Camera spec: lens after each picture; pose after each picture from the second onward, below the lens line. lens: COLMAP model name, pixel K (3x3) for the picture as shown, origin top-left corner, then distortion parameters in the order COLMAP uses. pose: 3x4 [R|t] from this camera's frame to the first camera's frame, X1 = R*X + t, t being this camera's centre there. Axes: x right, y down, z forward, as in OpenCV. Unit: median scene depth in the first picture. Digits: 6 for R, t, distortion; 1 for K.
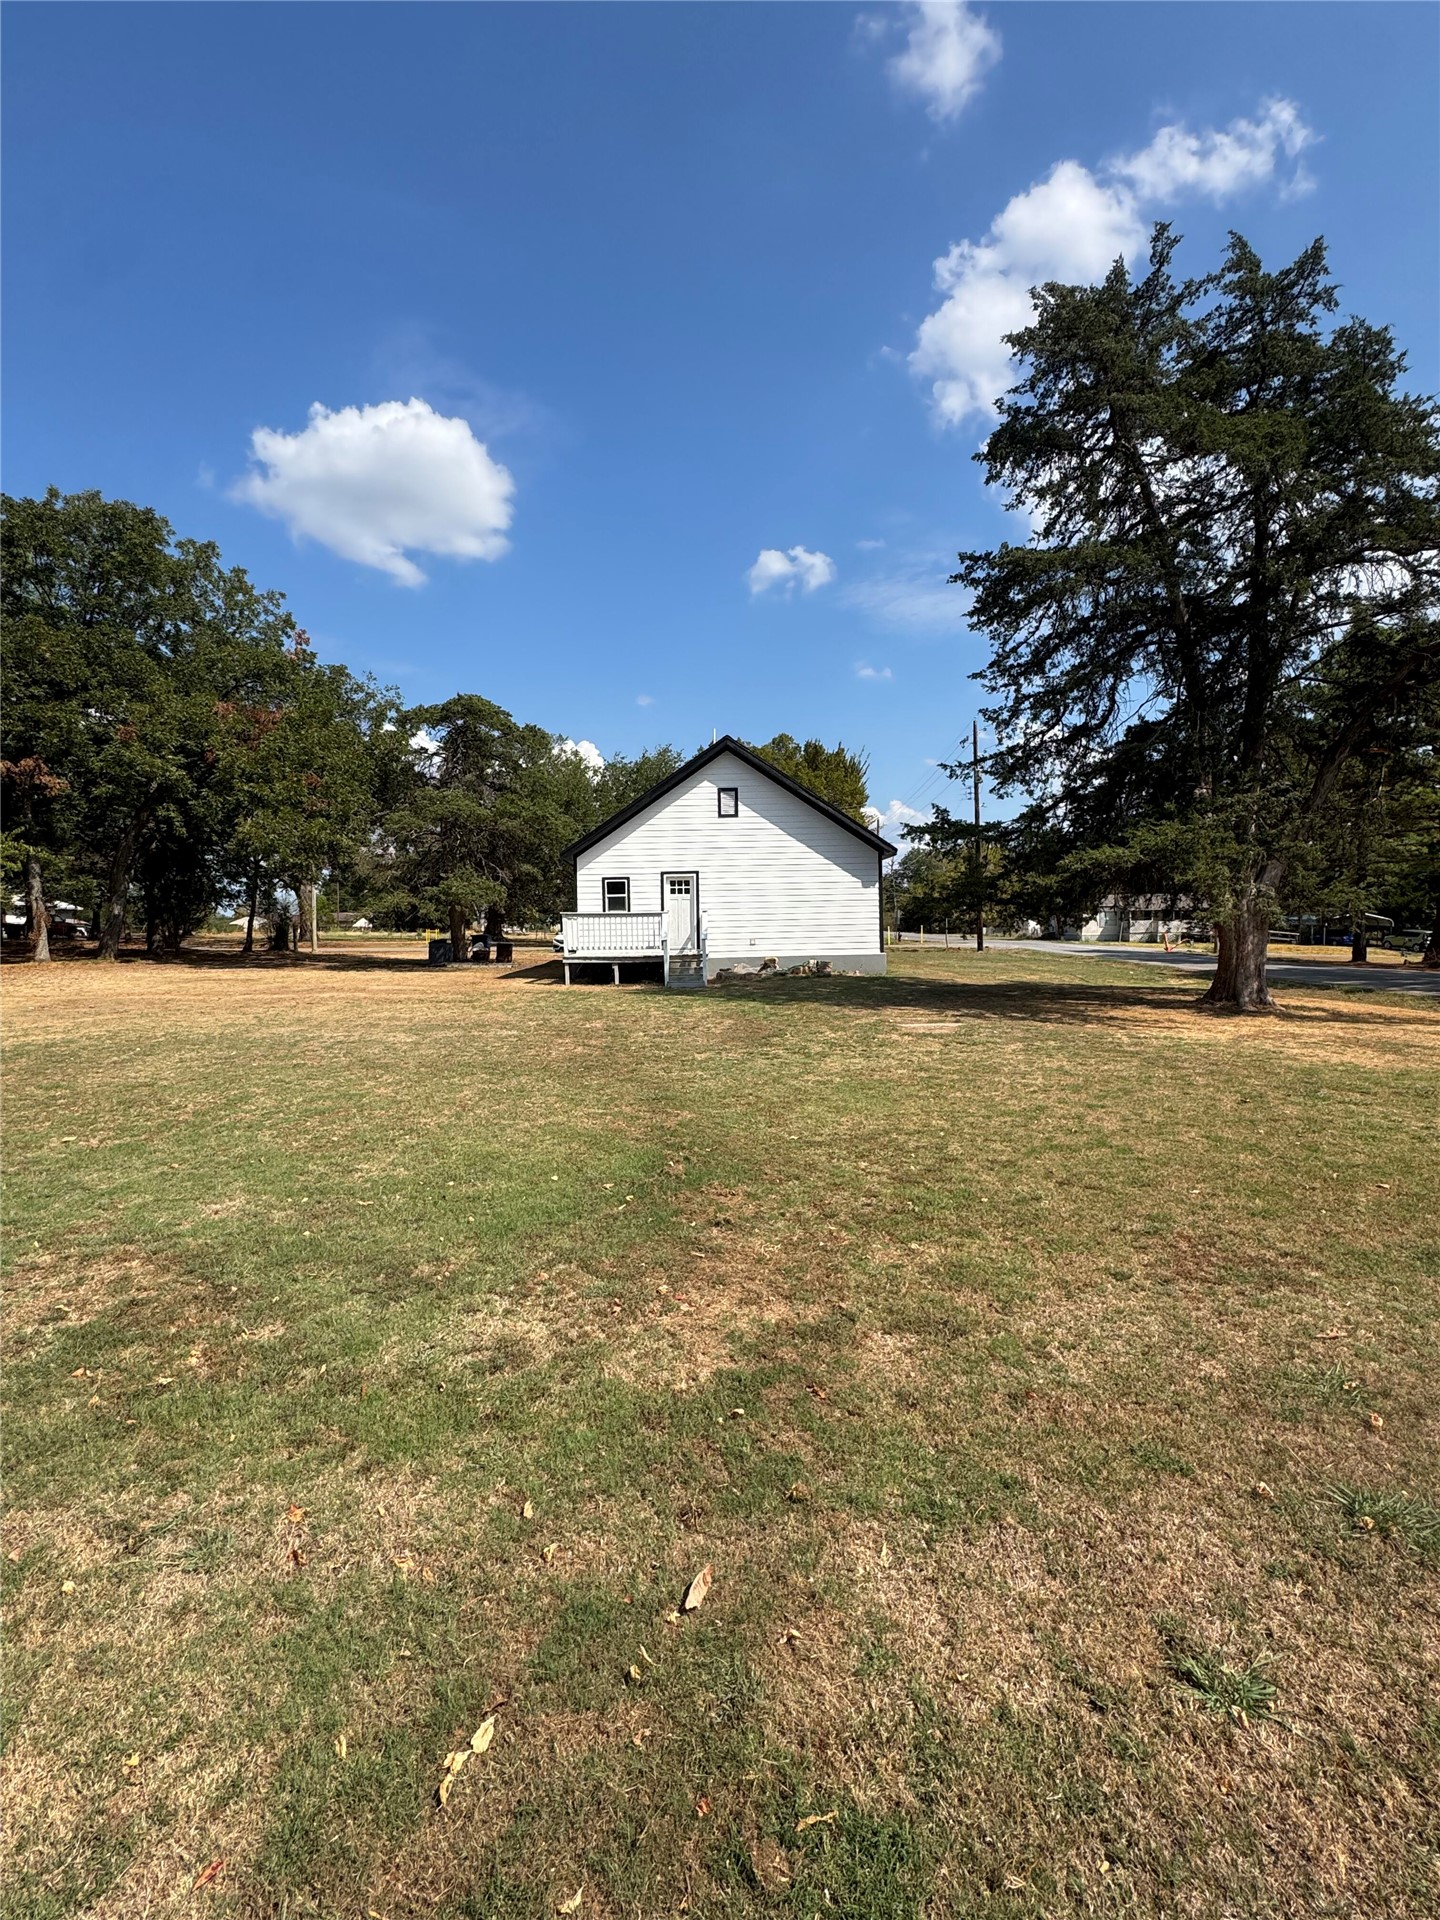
lens RADIAL K [[887.3, 0, 720.0], [0, 887.3, 960.0], [0, 0, 1]] dist [0.001104, 0.000945]
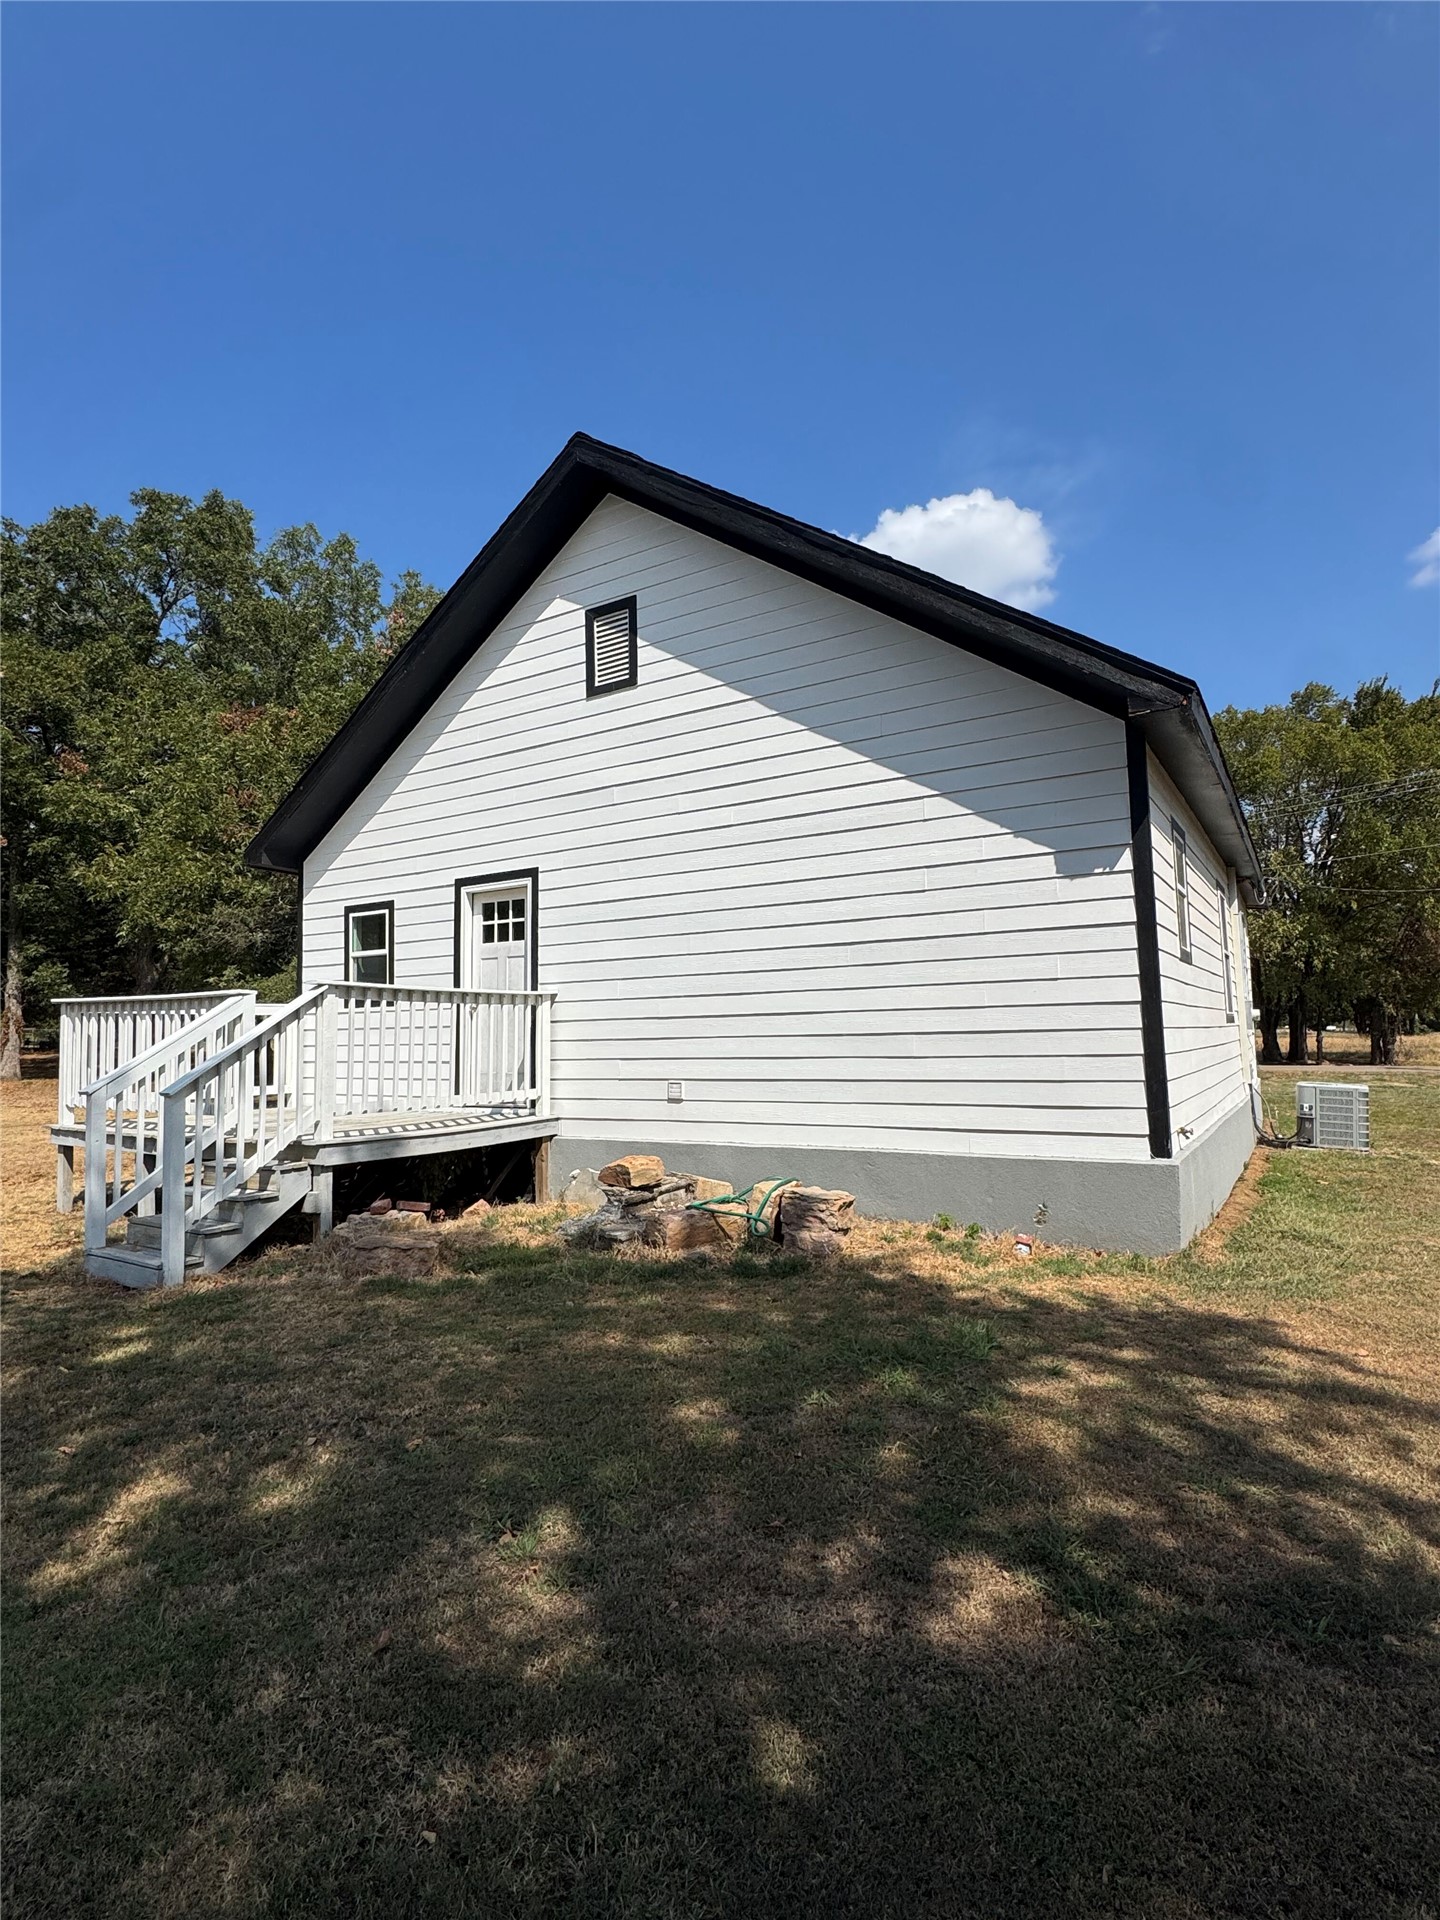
lens RADIAL K [[986.9, 0, 720.0], [0, 986.9, 960.0], [0, 0, 1]] dist [-0.003084, -0.000218]
pose [[0.840113, -0.038162, -0.541067, 0.228392], [-0.016230, 0.995307, -0.095401, -0.032738], [0.542168, 0.088929, 0.835551, 0.735401]]
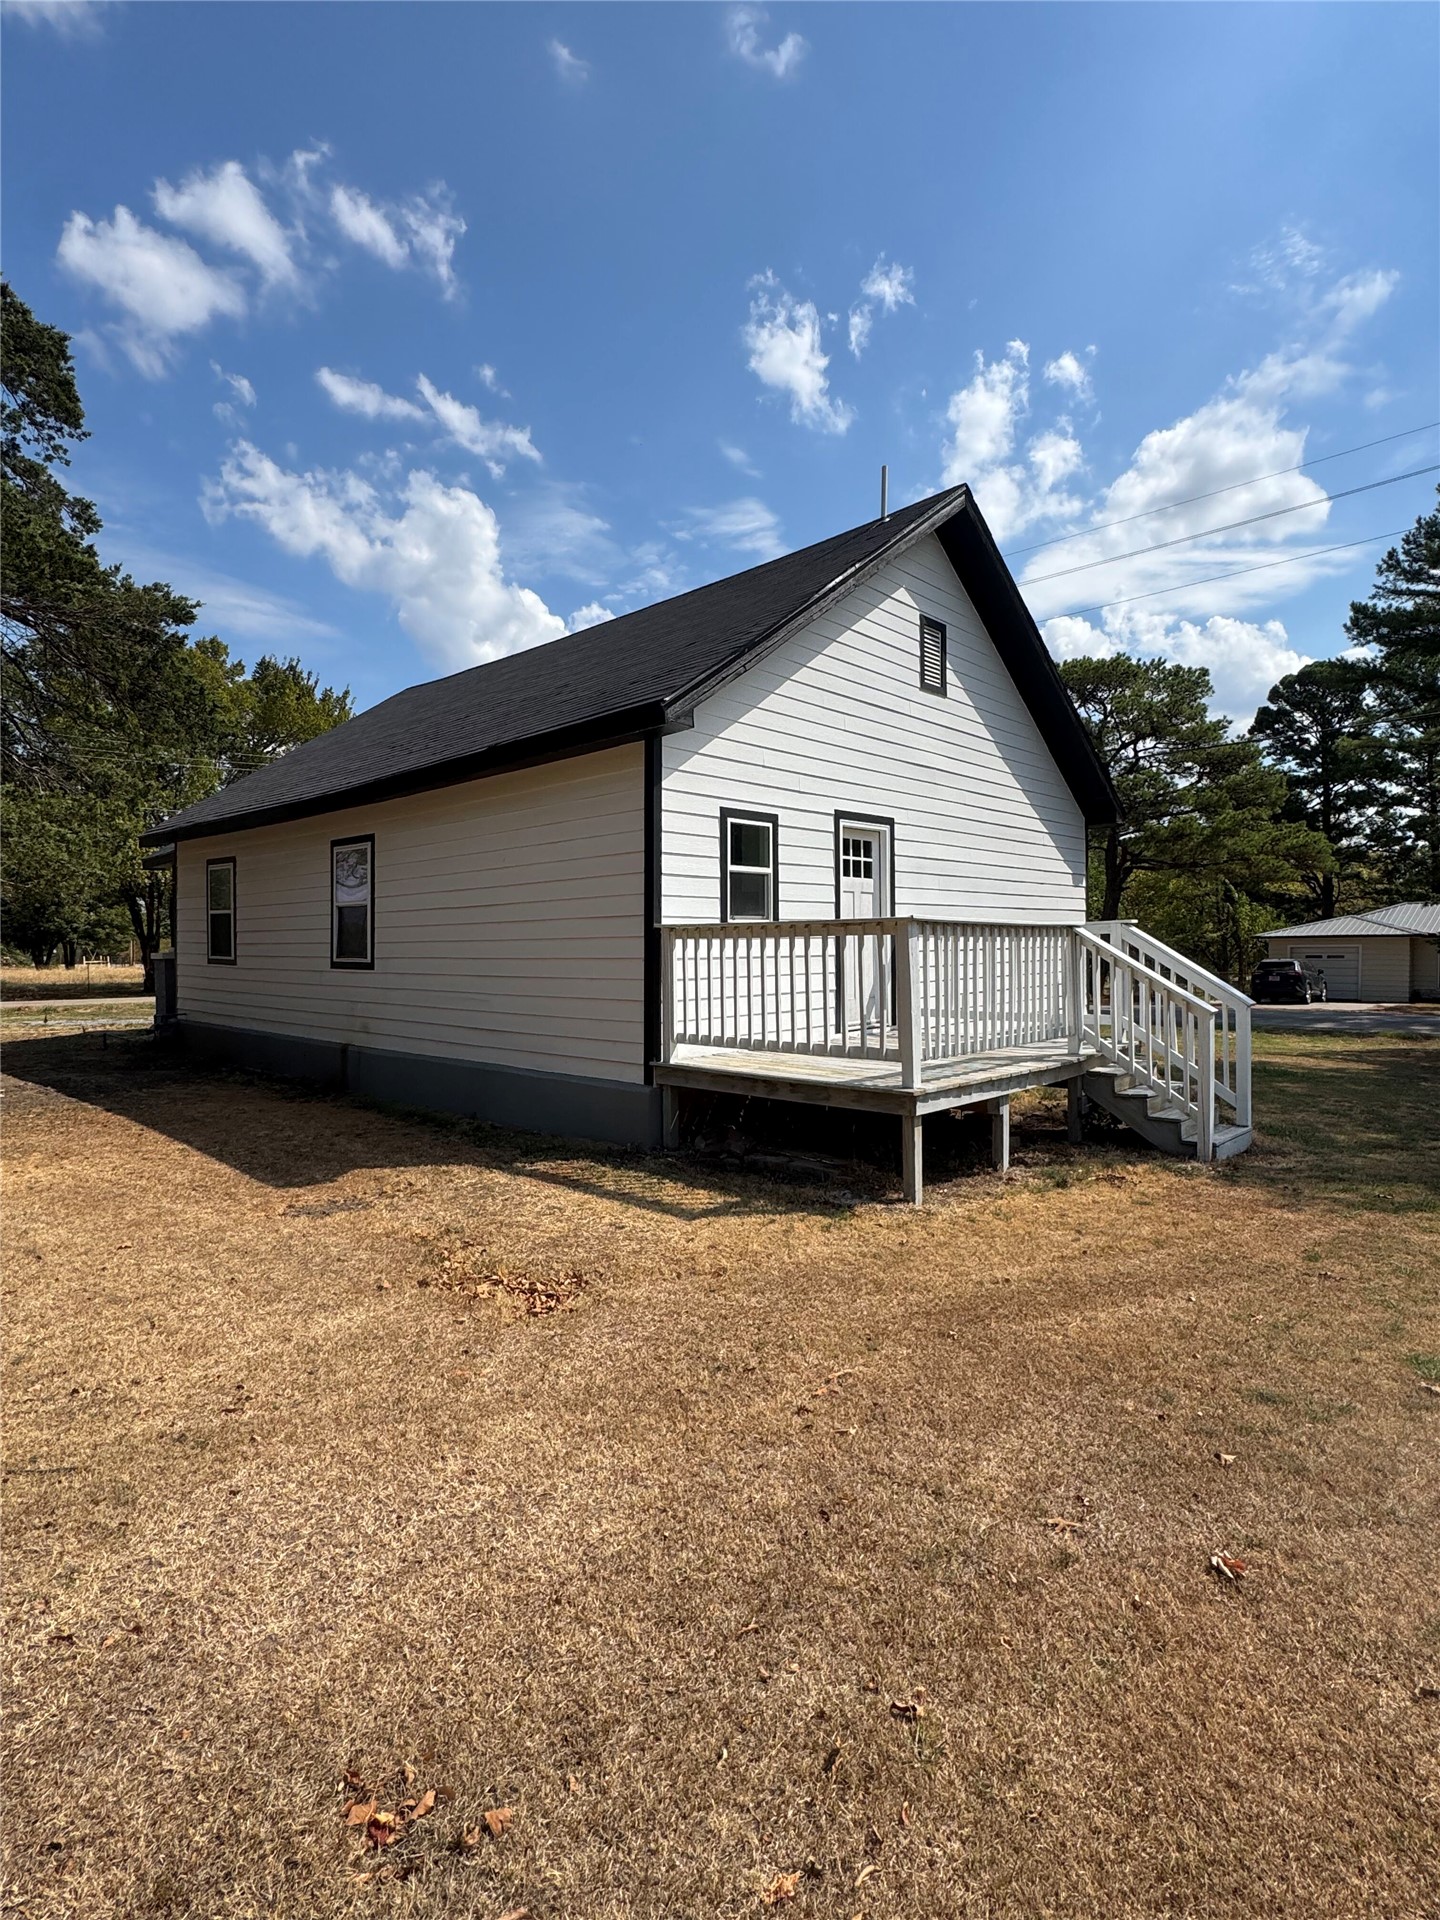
lens RADIAL K [[962.3, 0, 720.0], [0, 962.3, 960.0], [0, 0, 1]] dist [0.000919, 0.000046]
pose [[0.703958, -0.001434, 0.710240, -0.368933], [0.023688, 0.999489, -0.021460, -0.033051], [-0.709846, 0.031931, 0.703632, 0.766302]]
